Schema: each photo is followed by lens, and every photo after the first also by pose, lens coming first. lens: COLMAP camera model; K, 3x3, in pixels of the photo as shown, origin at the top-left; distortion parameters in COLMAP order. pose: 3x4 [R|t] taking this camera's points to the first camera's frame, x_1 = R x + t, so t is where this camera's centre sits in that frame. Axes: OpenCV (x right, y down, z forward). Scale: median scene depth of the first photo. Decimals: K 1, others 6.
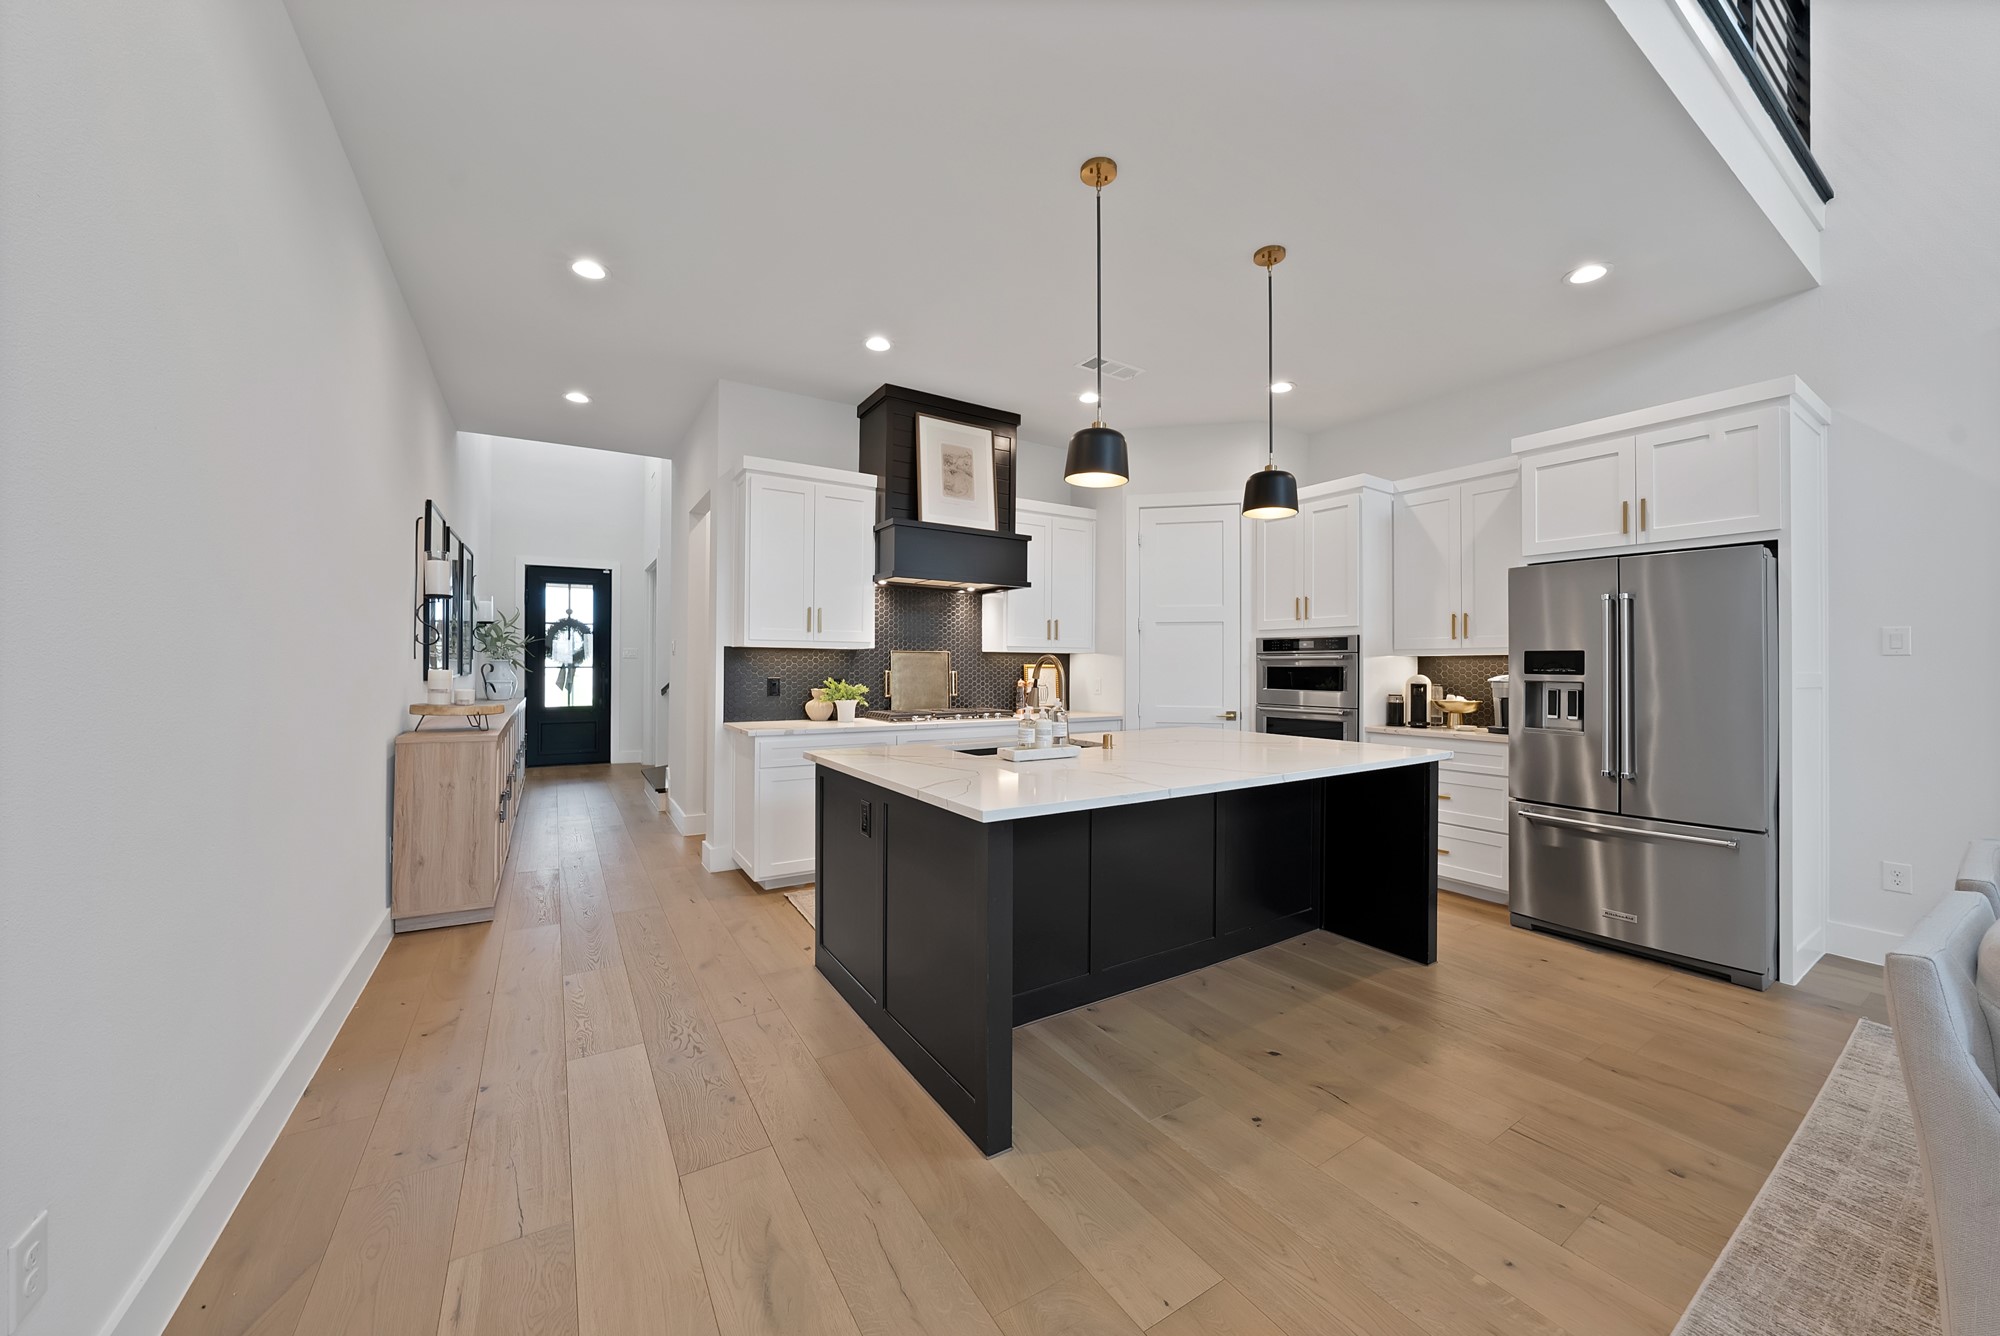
lens RADIAL K [[725.5, 0, 1007.9], [0, 725.5, 661.8], [0, 0, 1]] dist [-0.010333, 0.000320]
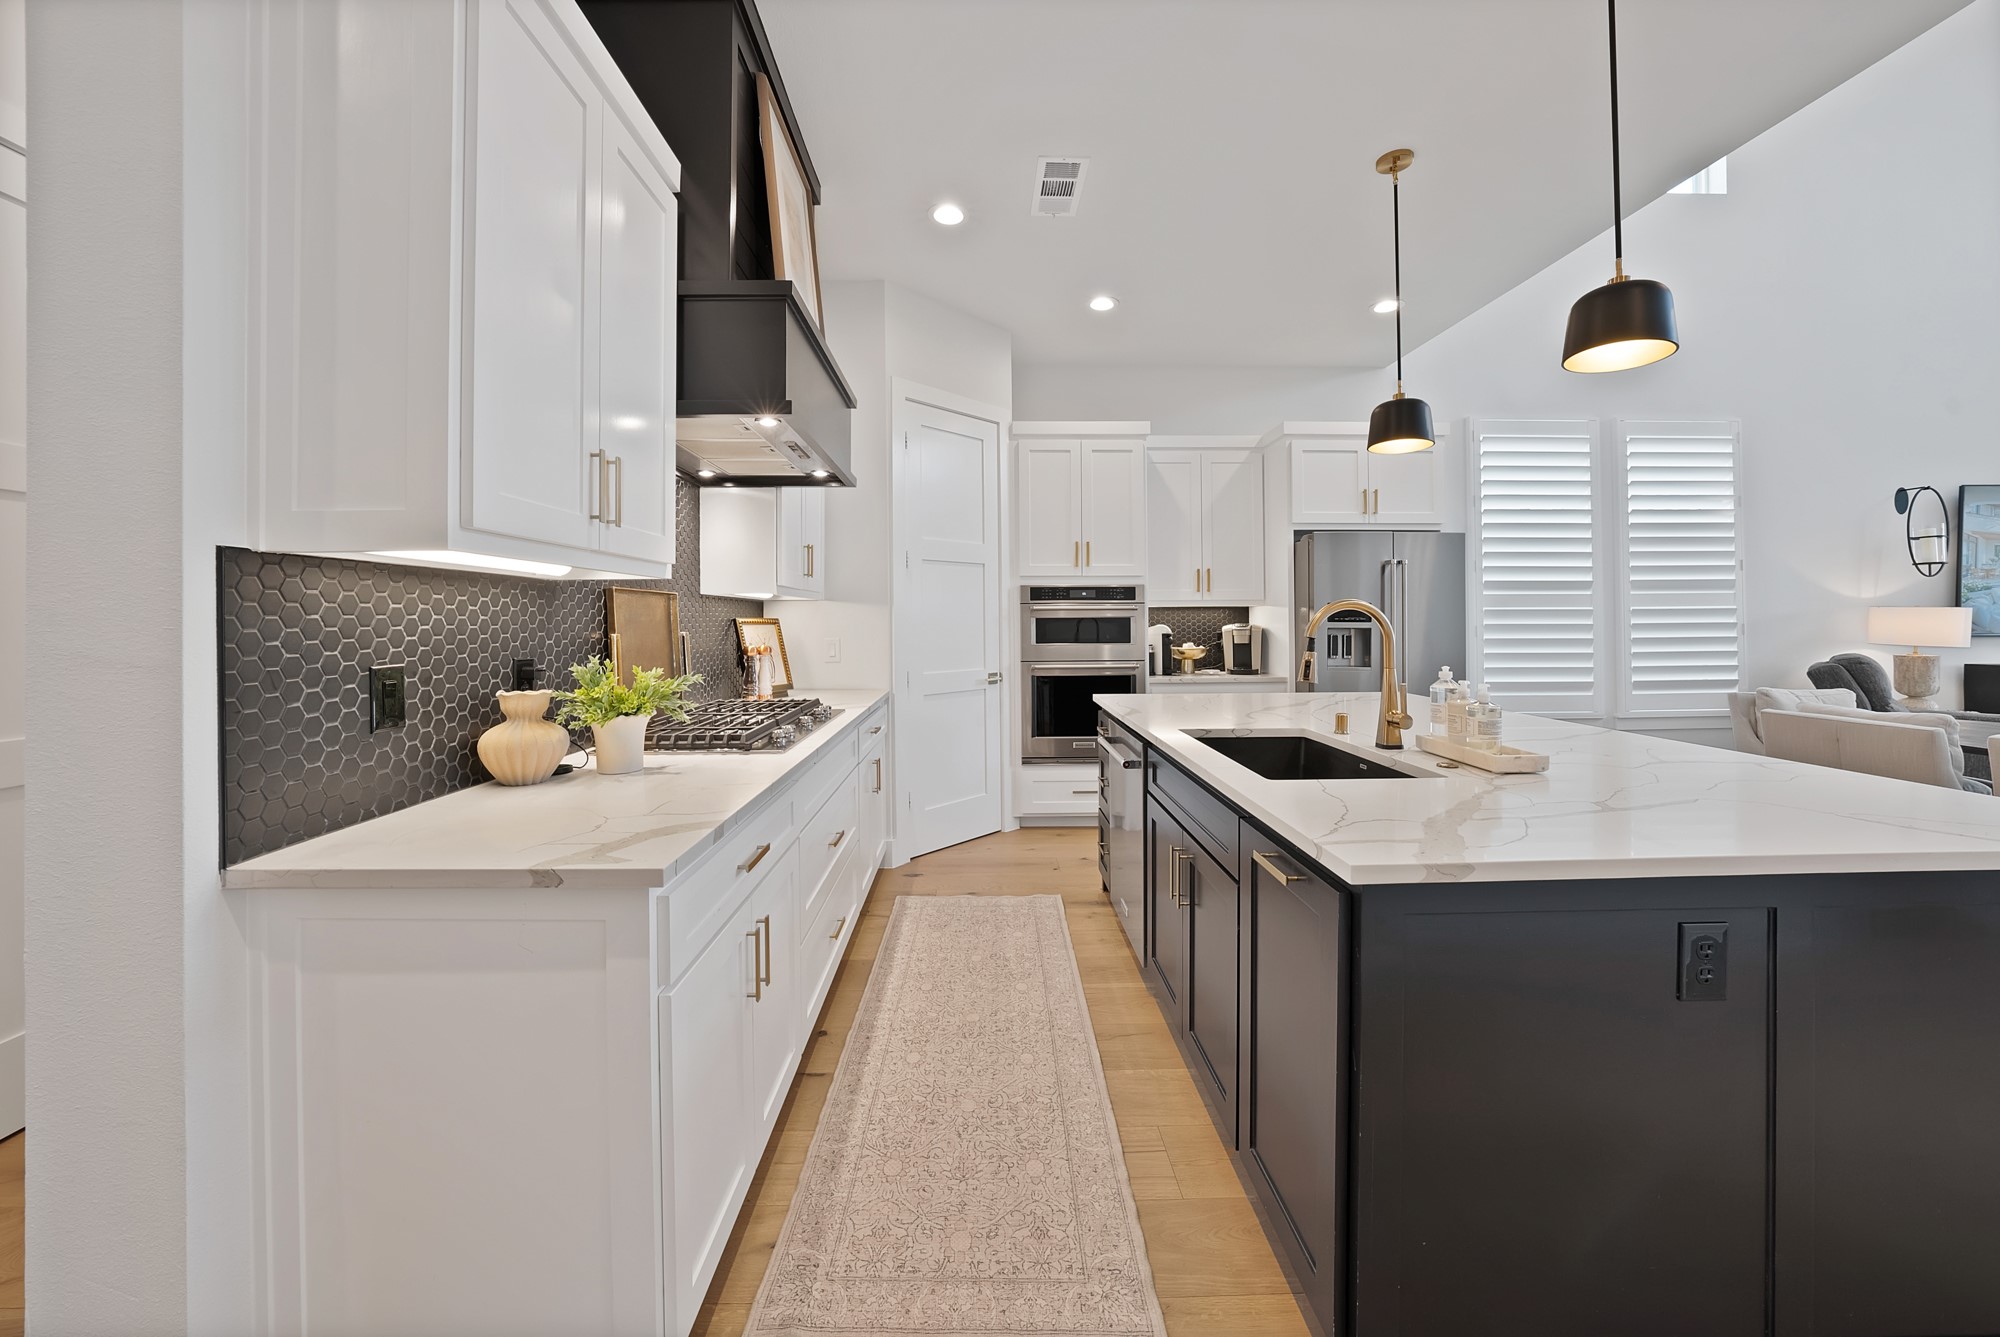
lens RADIAL K [[728.2, 0, 988.6], [0, 728.2, 615.0], [0, 0, 1]] dist [-0.028513, 0.006938]
pose [[0.518140, -0.001800, 0.855294, -0.445554], [0.001176, 0.999998, 0.001391, 0.001556], [-0.855295, 0.000285, 0.518141, 0.647277]]
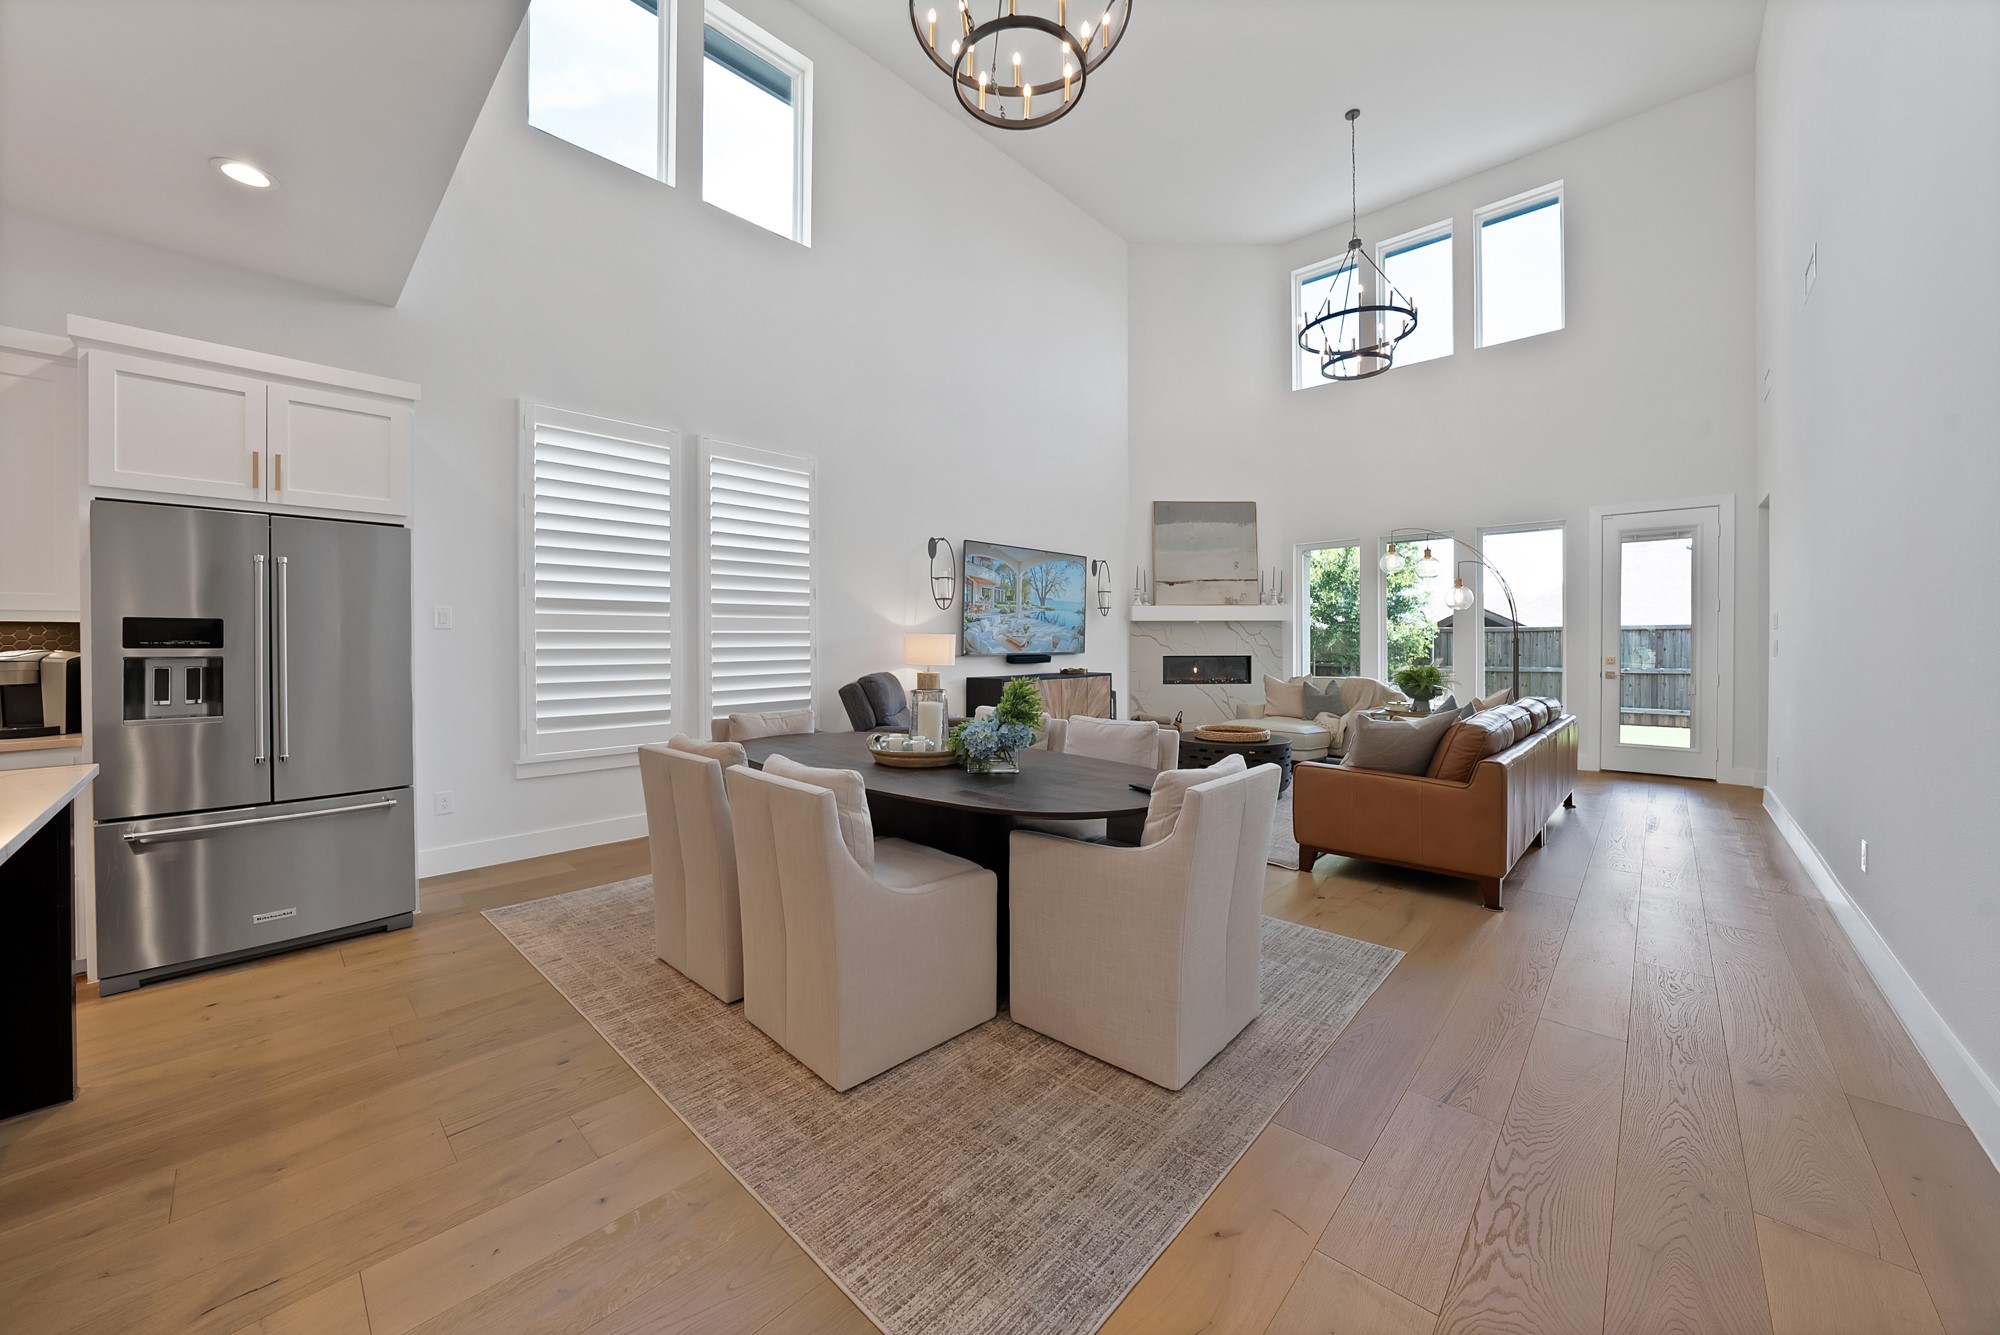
lens RADIAL K [[724.4, 0, 994.1], [0, 724.4, 647.6], [0, 0, 1]] dist [-0.018478, 0.000150]
pose [[-0.252794, -0.013935, 0.967420, -0.155896], [-0.006644, 0.999898, 0.012667, 0.000779], [-0.967497, -0.003226, -0.252860, 0.240168]]
